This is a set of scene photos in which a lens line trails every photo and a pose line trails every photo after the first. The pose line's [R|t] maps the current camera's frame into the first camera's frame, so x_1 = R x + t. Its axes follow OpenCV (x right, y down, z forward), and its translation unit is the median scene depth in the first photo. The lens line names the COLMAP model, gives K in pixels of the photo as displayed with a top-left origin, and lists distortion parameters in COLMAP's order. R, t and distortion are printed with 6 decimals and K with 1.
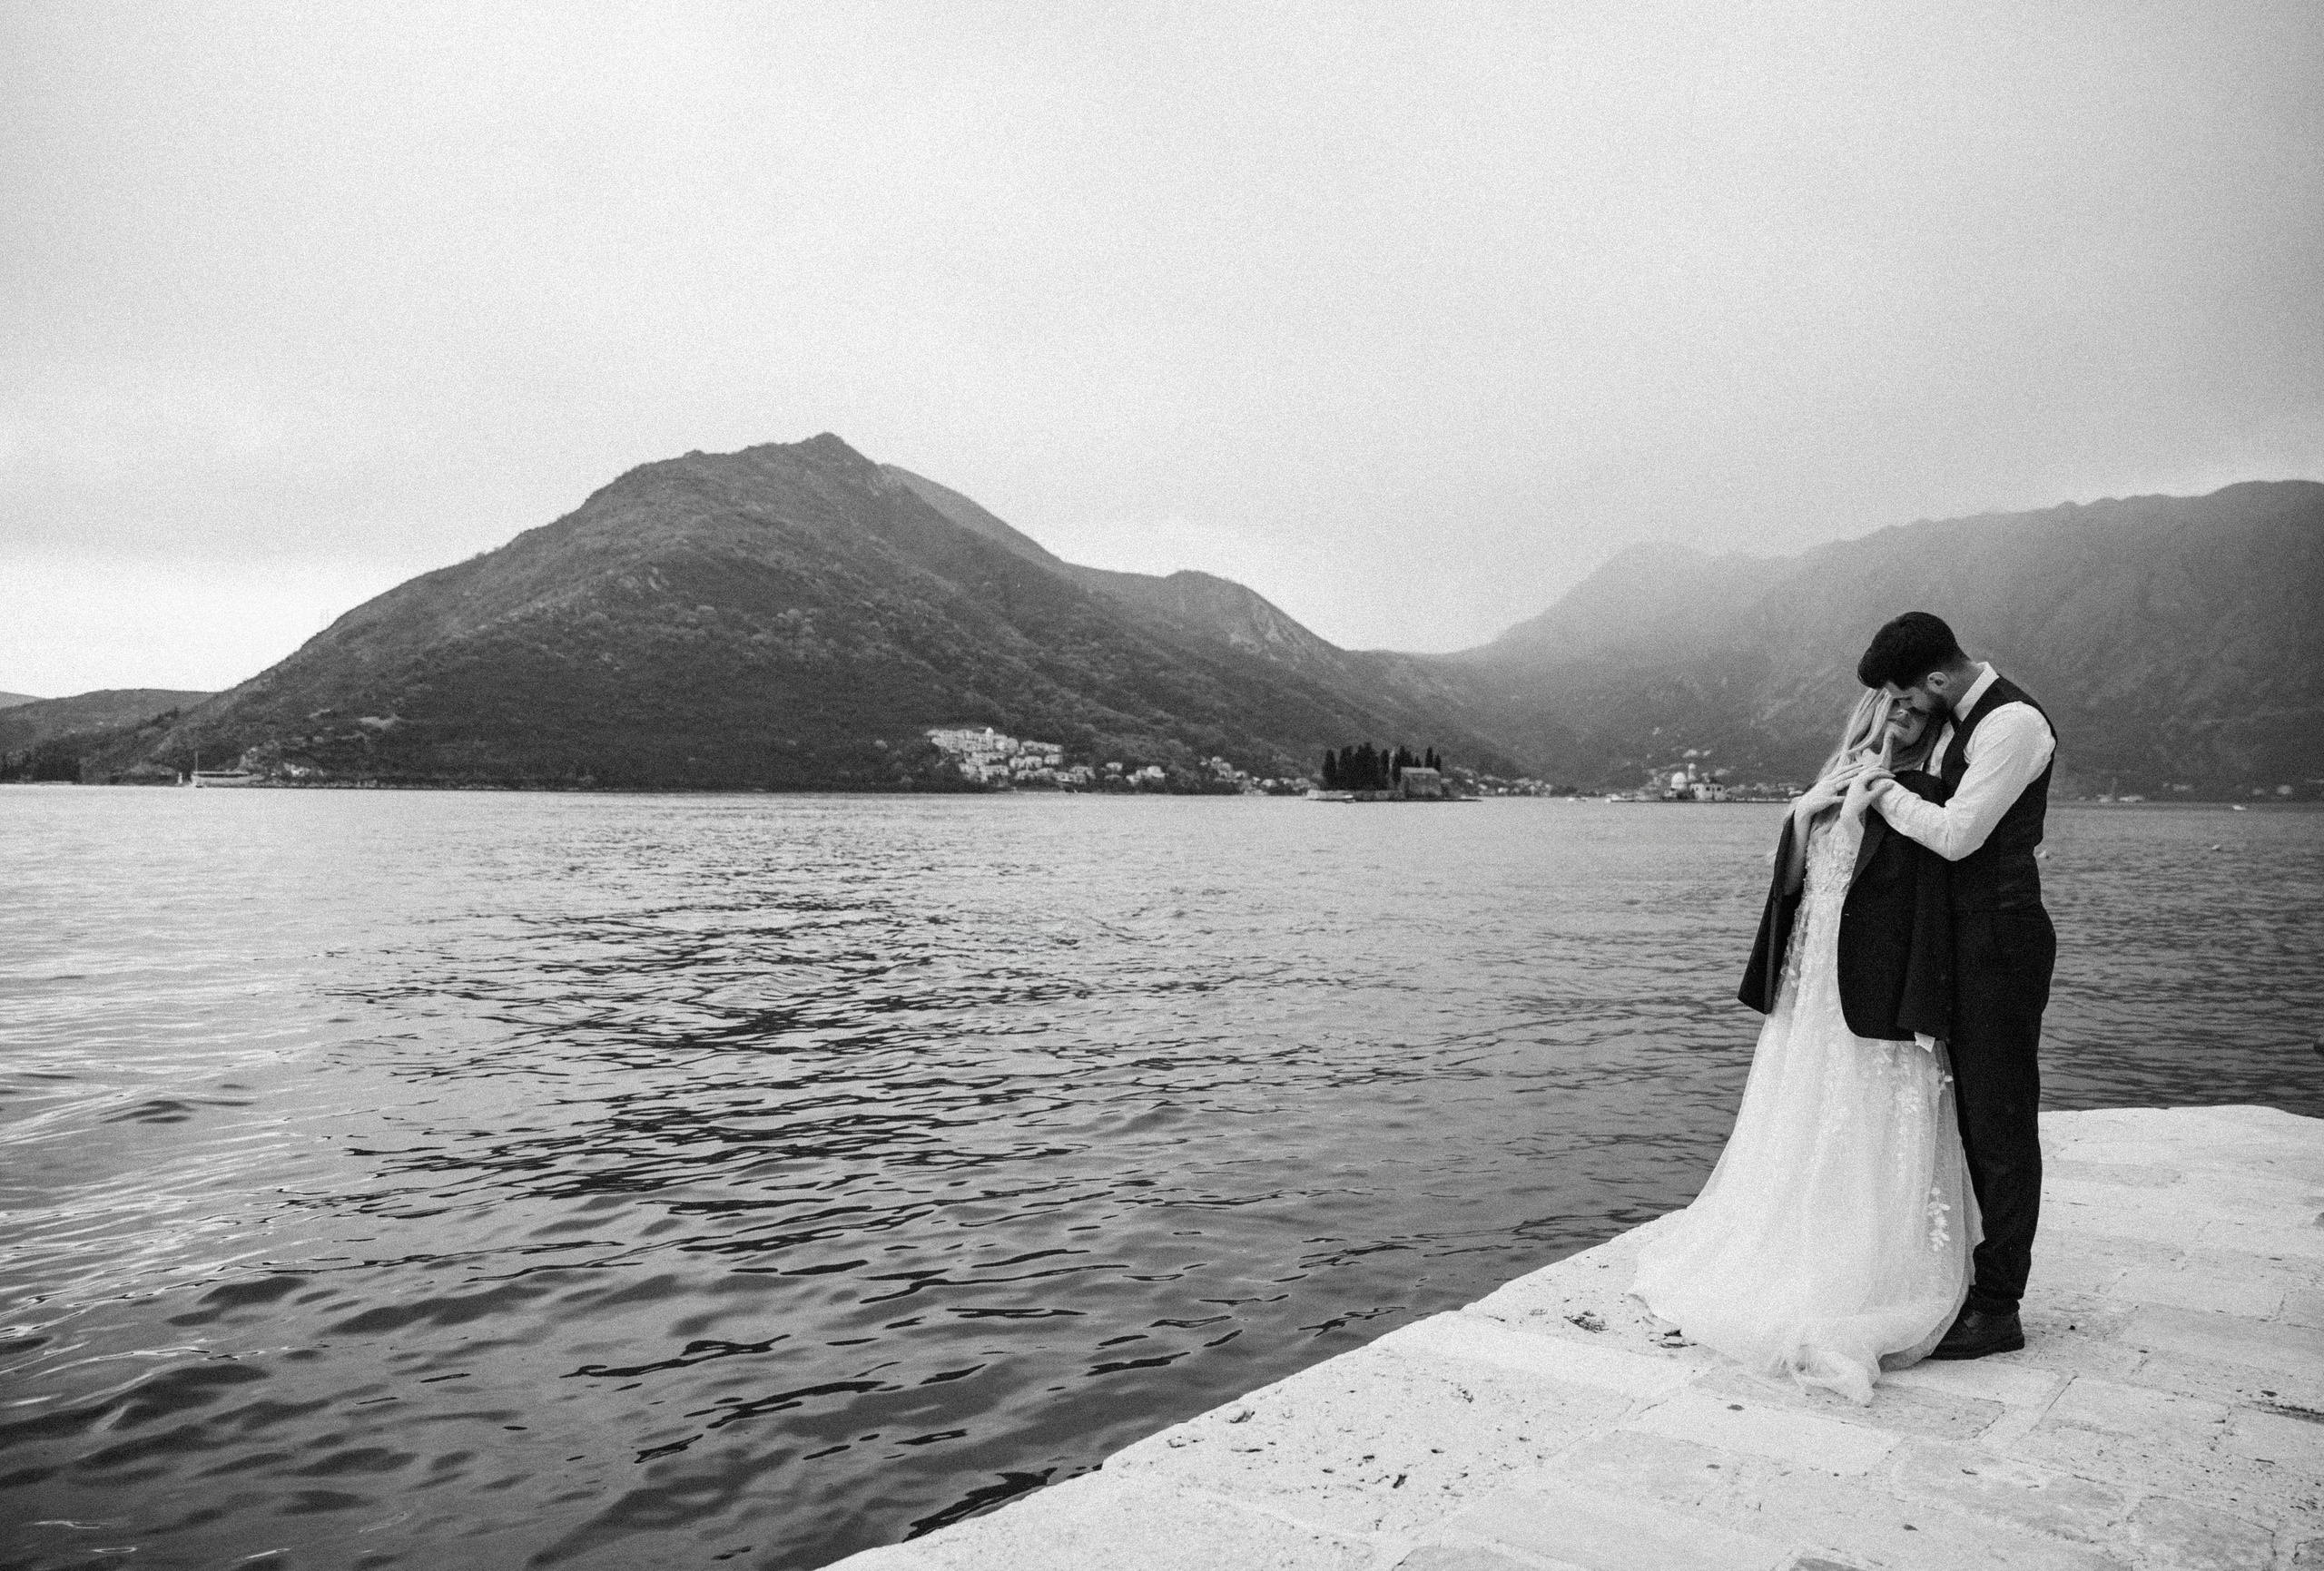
lens RADIAL K [[1797.4, 0, 1166.1], [0, 1797.4, 788.3], [0, 0, 1]] dist [-0.108170, 0.083430]
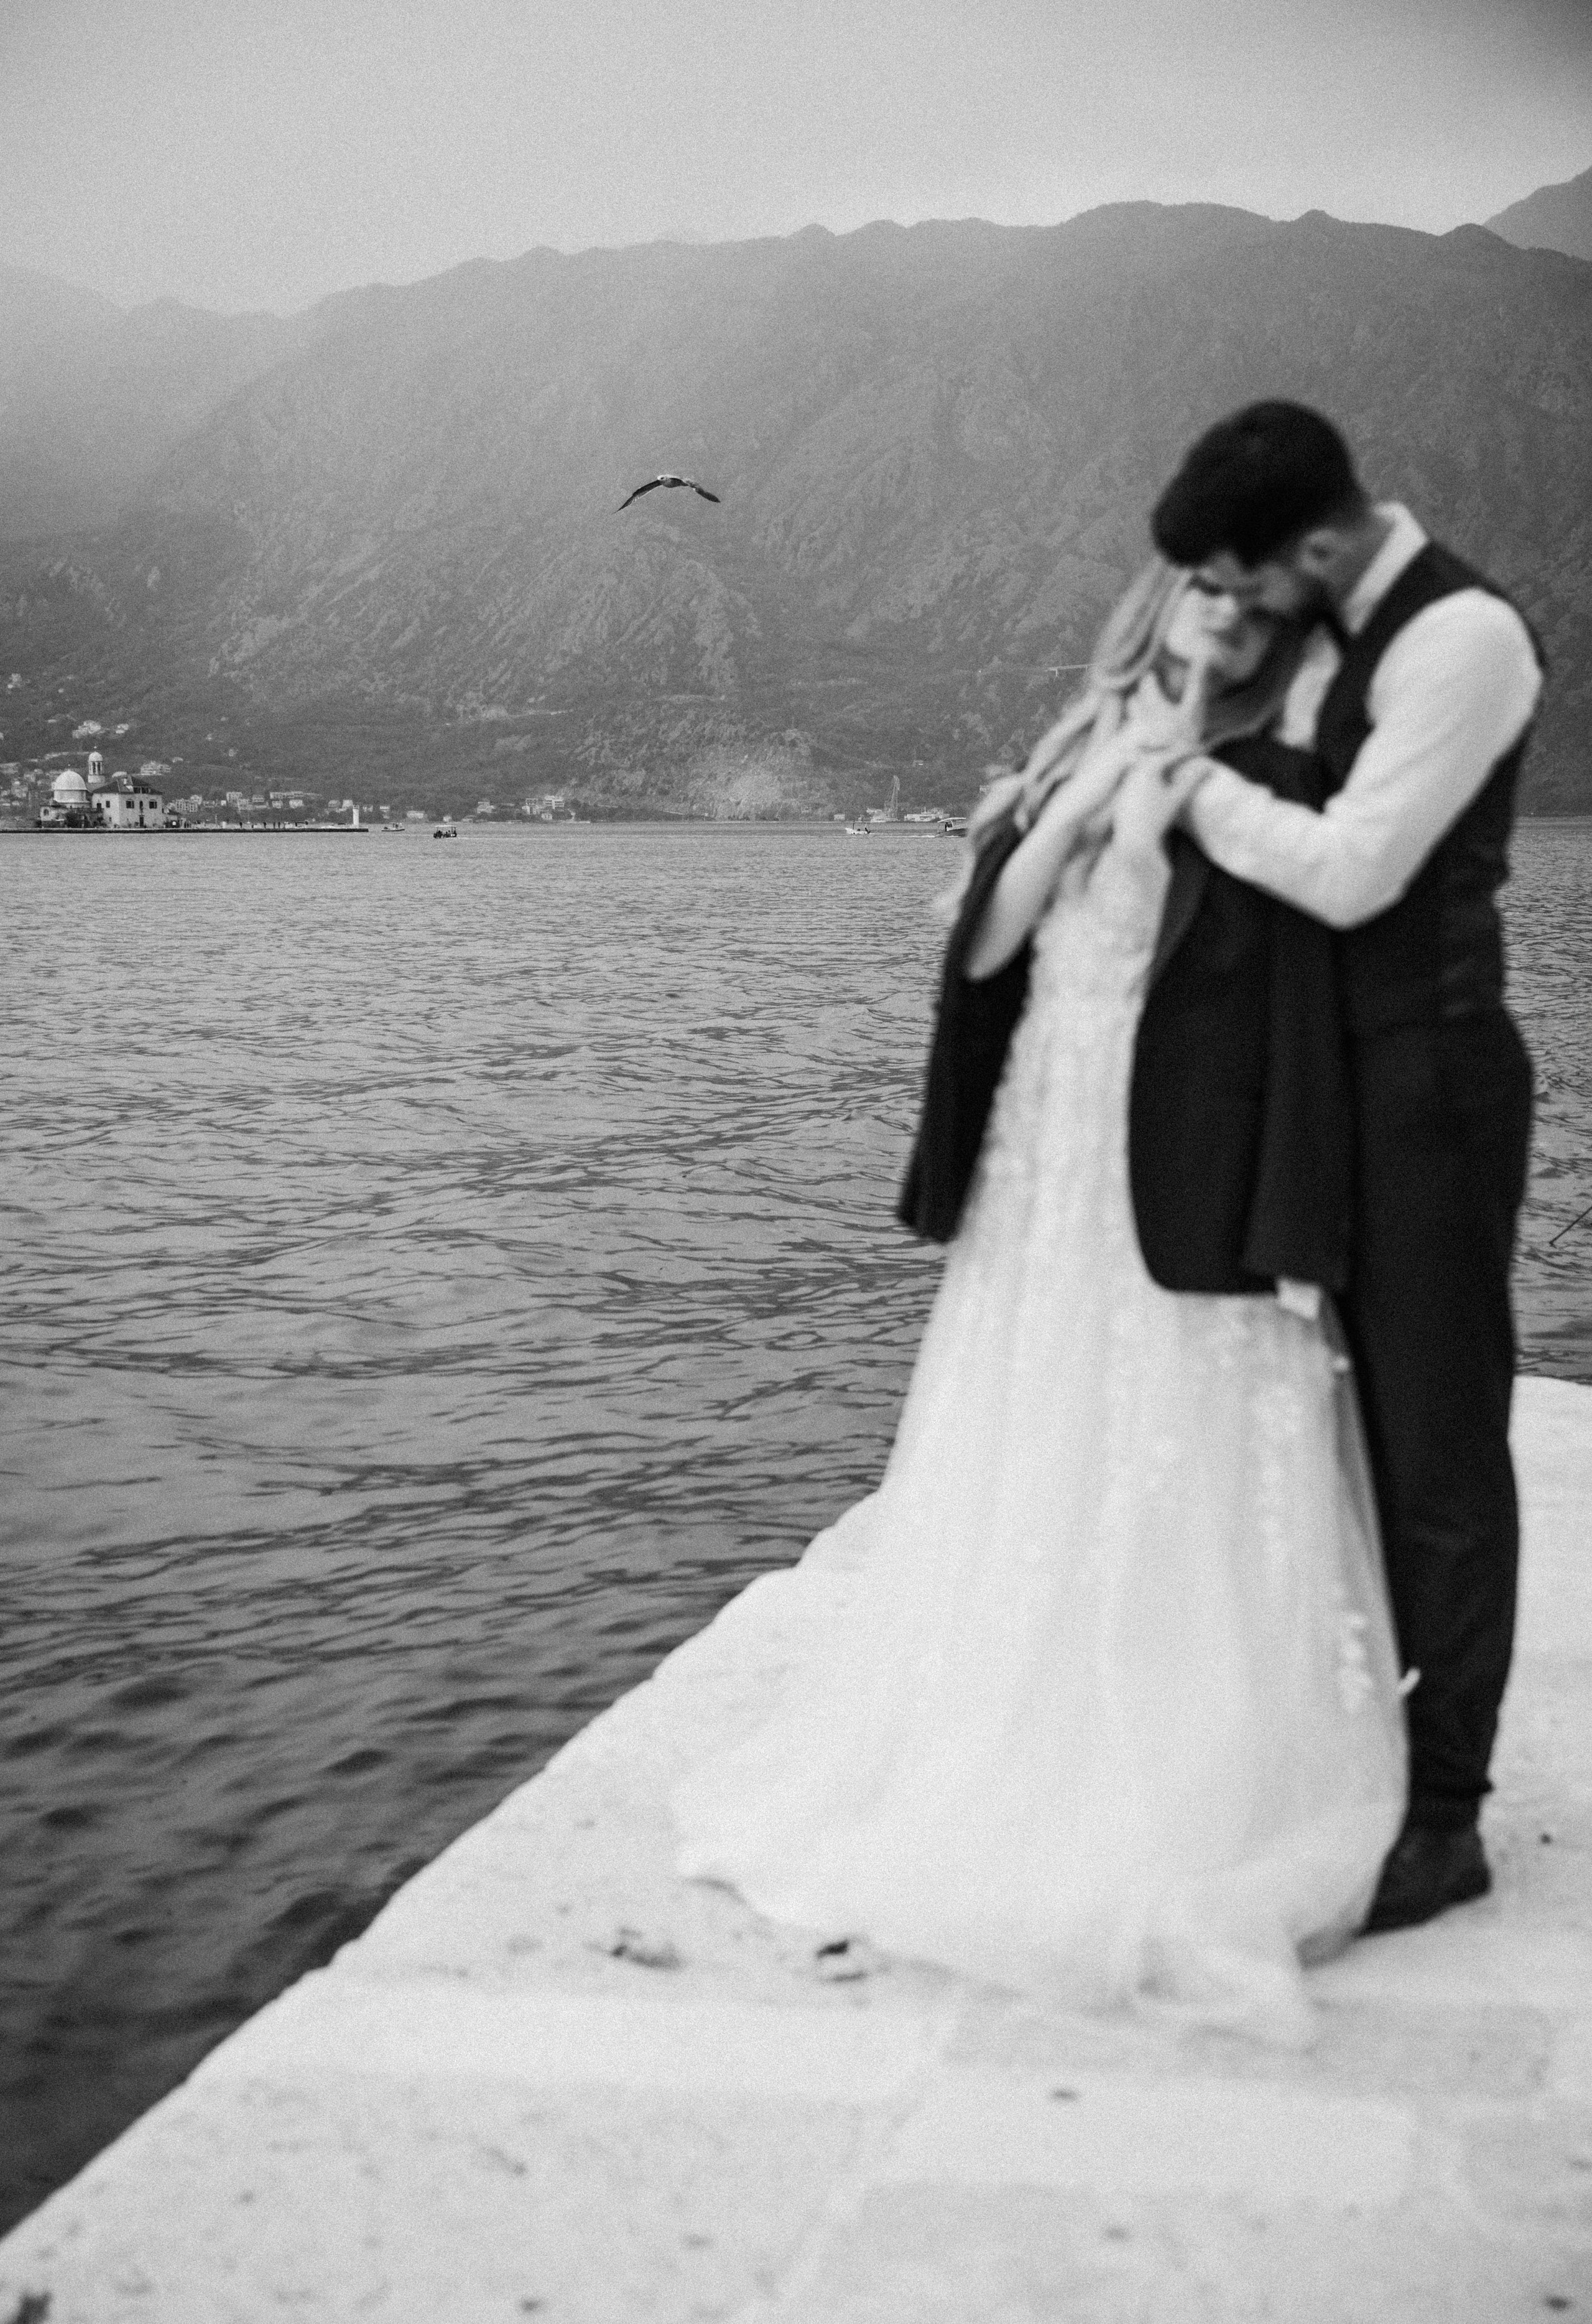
lens RADIAL K [[3780.7, 0, 799.8], [0, 3780.7, 1141.6], [0, 0, 1]] dist [0.206421, 0.000000]
pose [[0.890398, -0.051485, 0.452262, -0.151710], [0.011684, 0.995840, 0.090362, 0.004108], [-0.455033, -0.075173, 0.887296, 0.114881]]
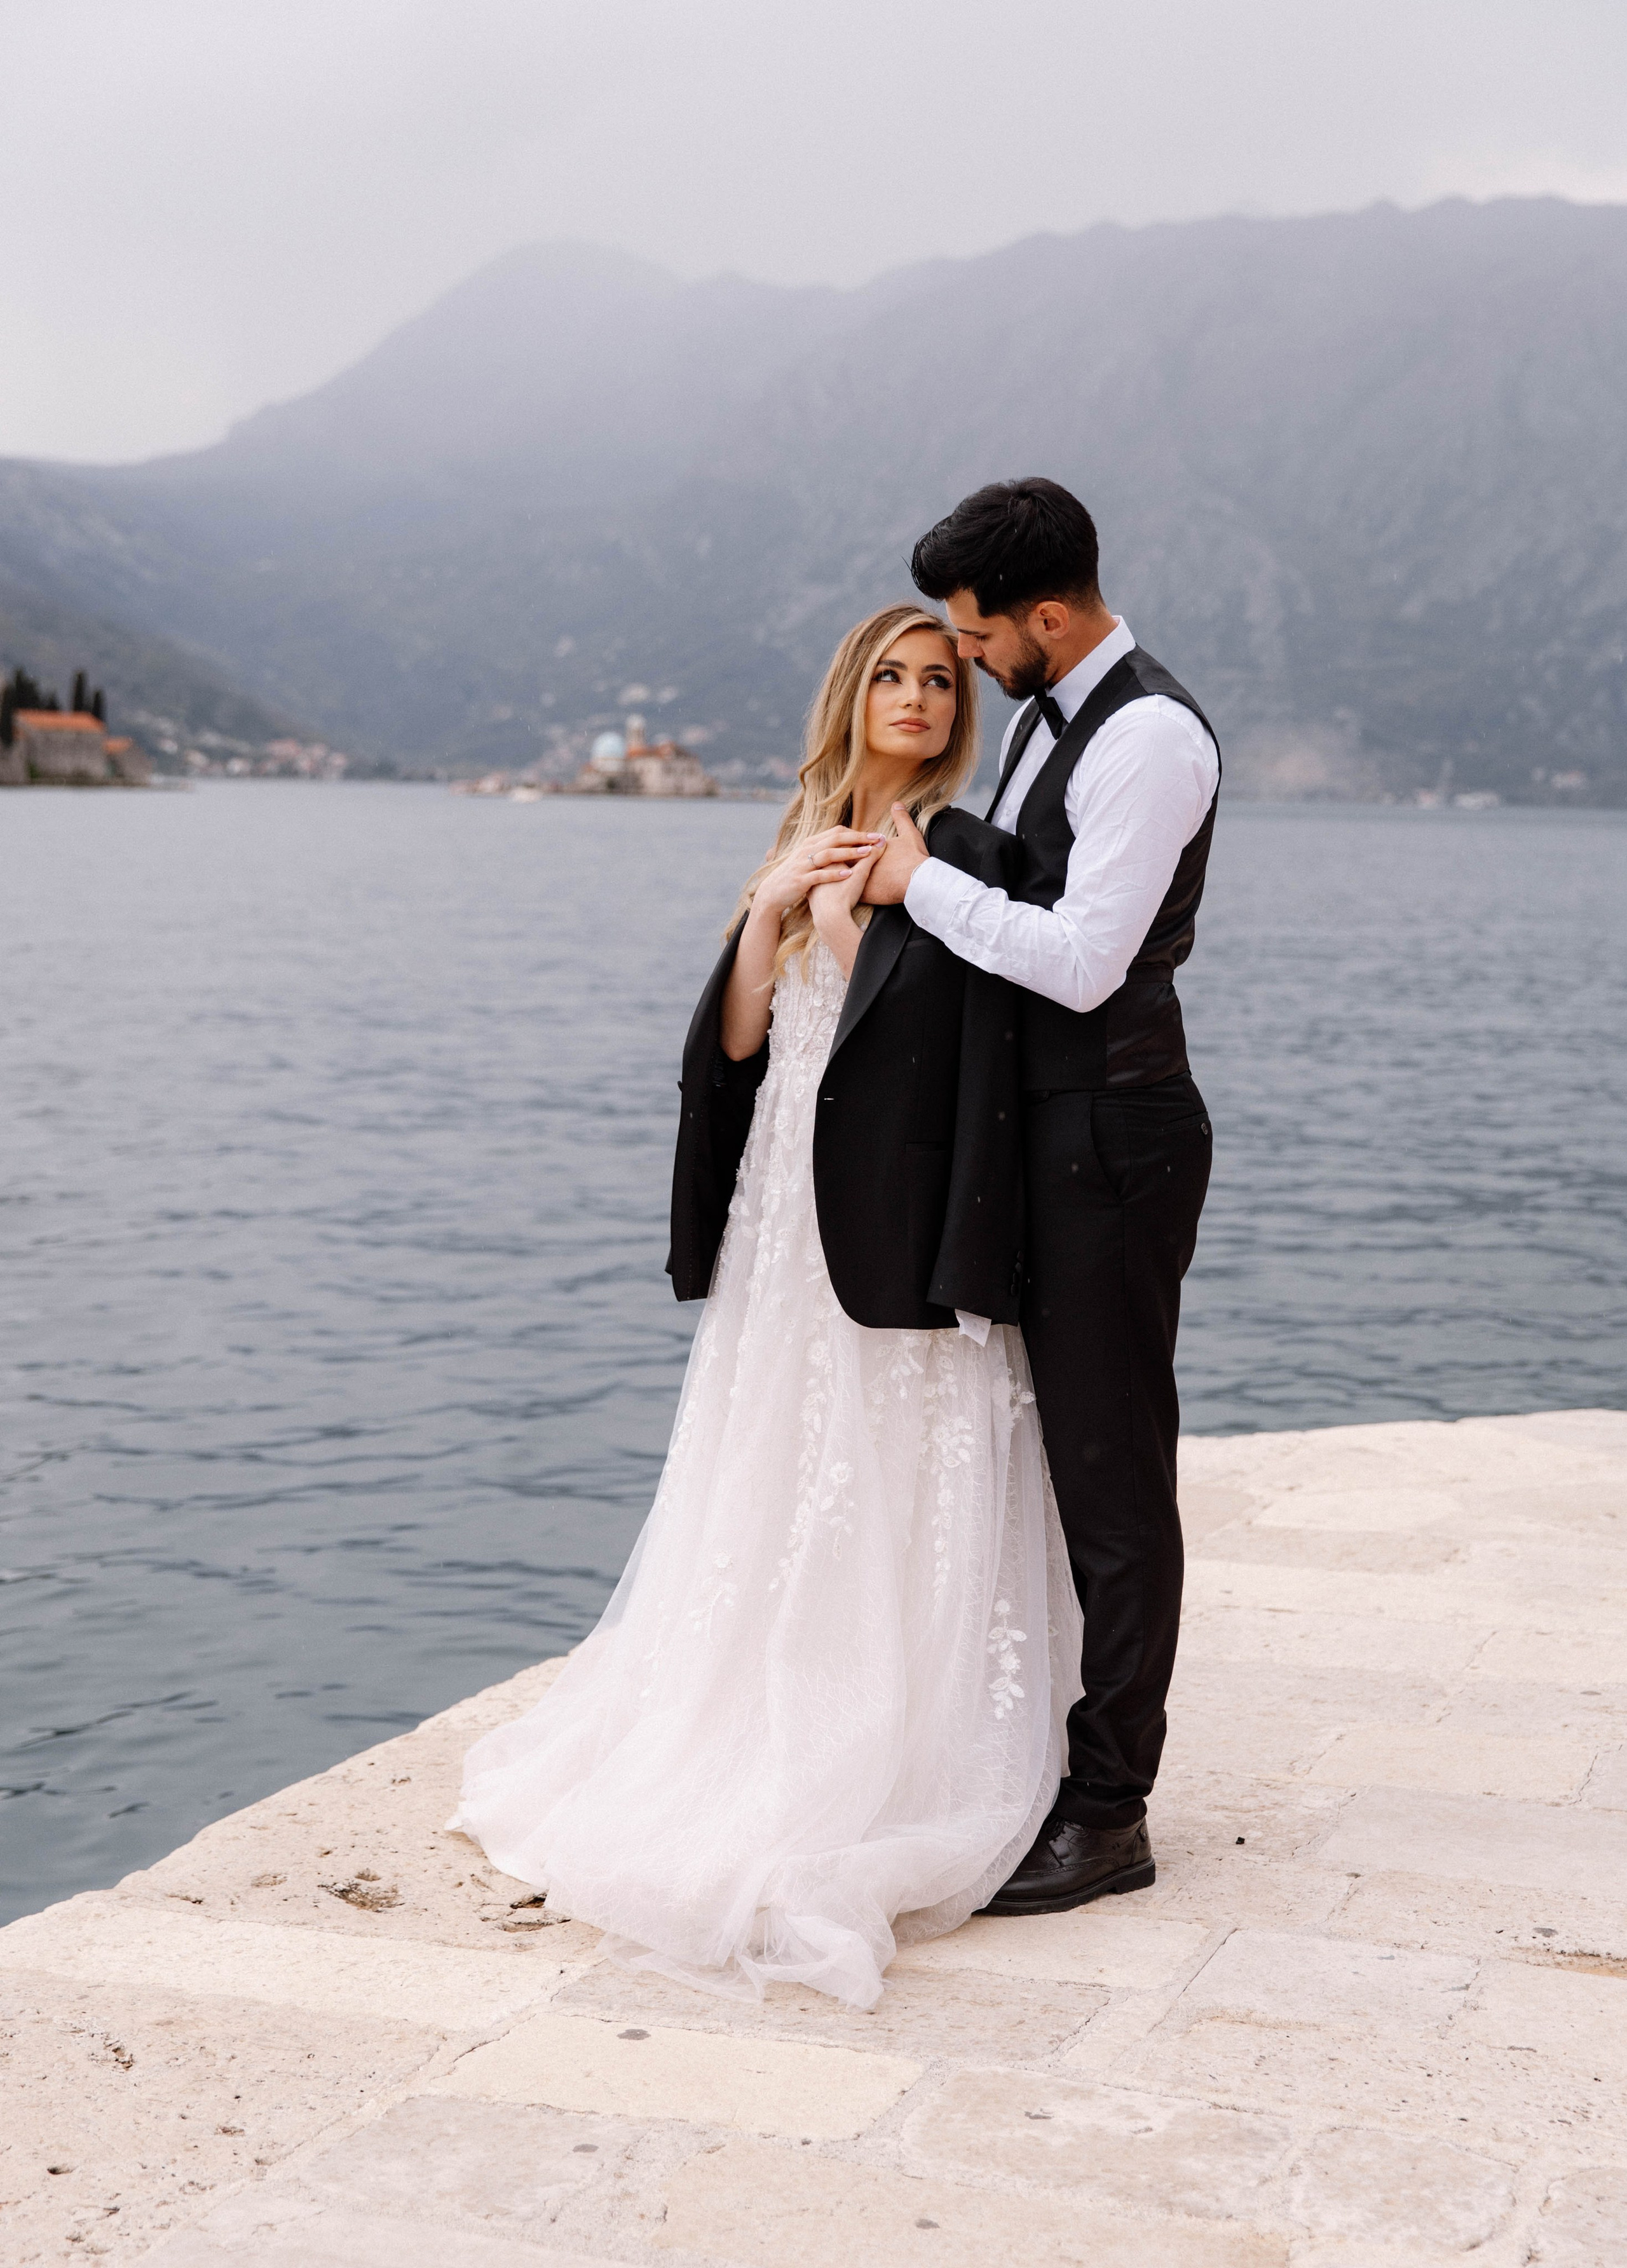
lens RADIAL K [[3843.8, 0, 873.9], [0, 3843.8, 1148.1], [0, 0, 1]] dist [0.024396, 0.000000]
pose [[0.939920, -0.019498, 0.340837, 0.000696], [-0.014832, 0.995093, 0.097830, -0.023334], [-0.341072, -0.097008, 0.935018, -0.068223]]
